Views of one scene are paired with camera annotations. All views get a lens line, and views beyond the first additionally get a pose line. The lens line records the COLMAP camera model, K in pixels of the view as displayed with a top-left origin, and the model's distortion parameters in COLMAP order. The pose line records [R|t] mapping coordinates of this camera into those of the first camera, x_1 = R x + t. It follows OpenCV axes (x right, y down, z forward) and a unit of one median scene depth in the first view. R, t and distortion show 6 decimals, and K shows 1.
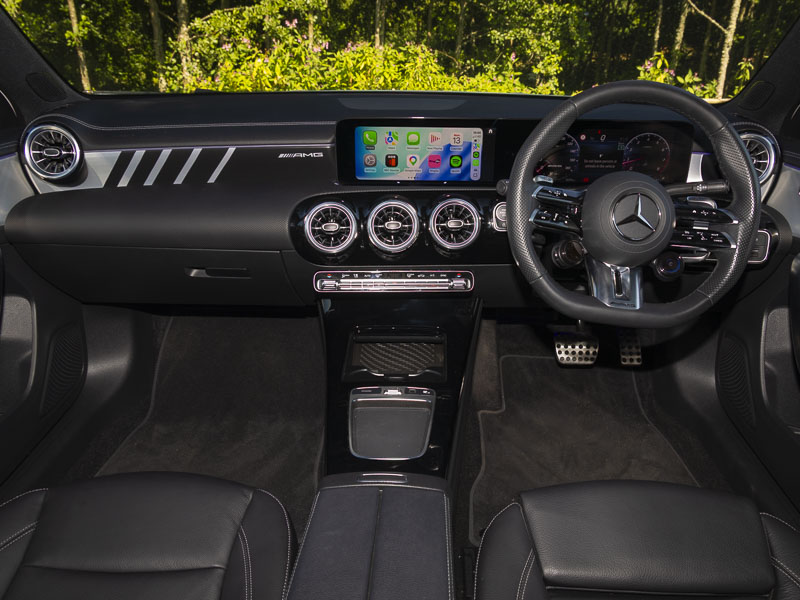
lens RADIAL K [[533.9, 0, 399.5], [0, 533.9, 298.4], [0, 0, 1]] dist [0.007186, 0.006668]
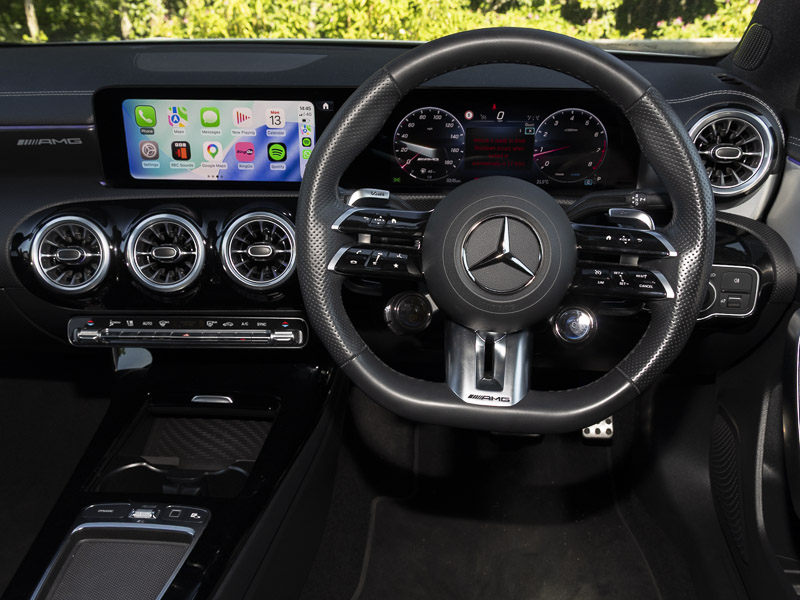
lens RADIAL K [[648.0, 0, 400.4], [0, 648.0, 299.3], [0, 0, 1]] dist [0.011824, 0.006381]
pose [[0.998474, 0.012838, -0.053714, 0.299549], [-0.011658, 0.999685, 0.022211, -0.094255], [0.053982, -0.021551, 0.998309, 0.207439]]
